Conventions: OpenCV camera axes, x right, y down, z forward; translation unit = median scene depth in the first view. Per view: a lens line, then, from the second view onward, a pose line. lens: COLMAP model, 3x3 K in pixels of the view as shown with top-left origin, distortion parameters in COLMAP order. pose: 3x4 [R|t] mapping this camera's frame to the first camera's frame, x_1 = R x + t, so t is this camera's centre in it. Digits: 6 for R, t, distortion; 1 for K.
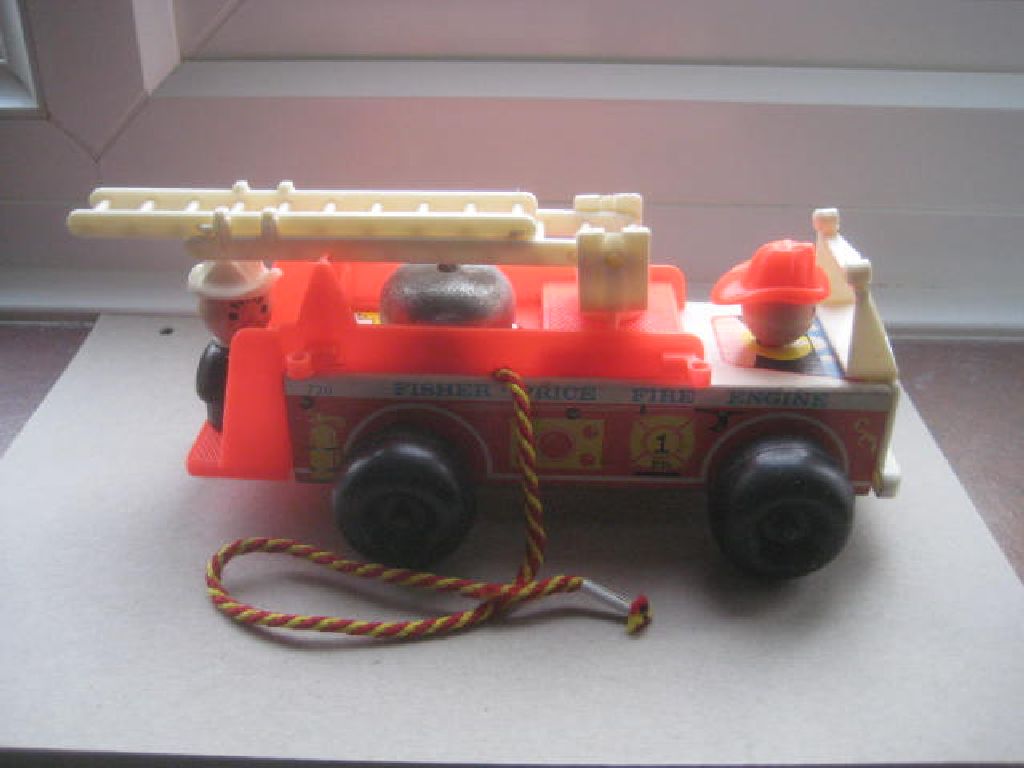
lens RADIAL K [[1147.4, 0, 512.0], [0, 1147.4, 384.0], [0, 0, 1]] dist [-0.137262, 0.027064]
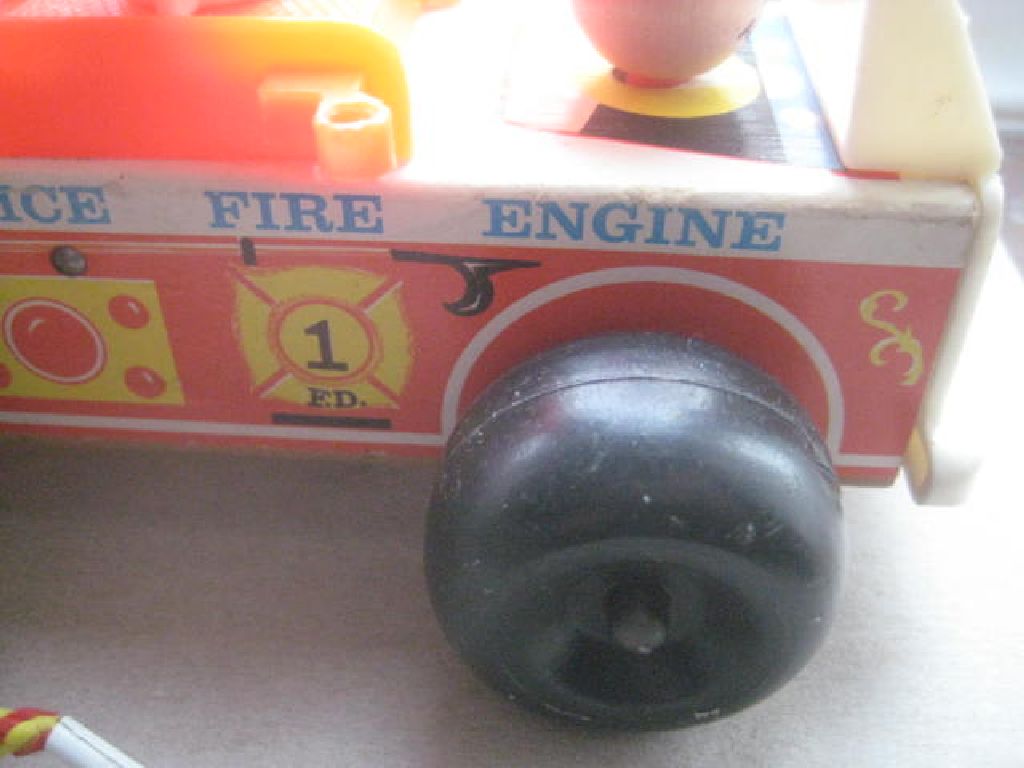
lens RADIAL K [[1147.4, 0, 512.0], [0, 1147.4, 384.0], [0, 0, 1]] dist [-0.137262, 0.027064]
pose [[0.999193, 0.020696, -0.034434, 0.209666], [-0.015252, 0.988344, 0.151473, 0.008562], [0.037168, -0.150826, 0.987861, 0.657062]]
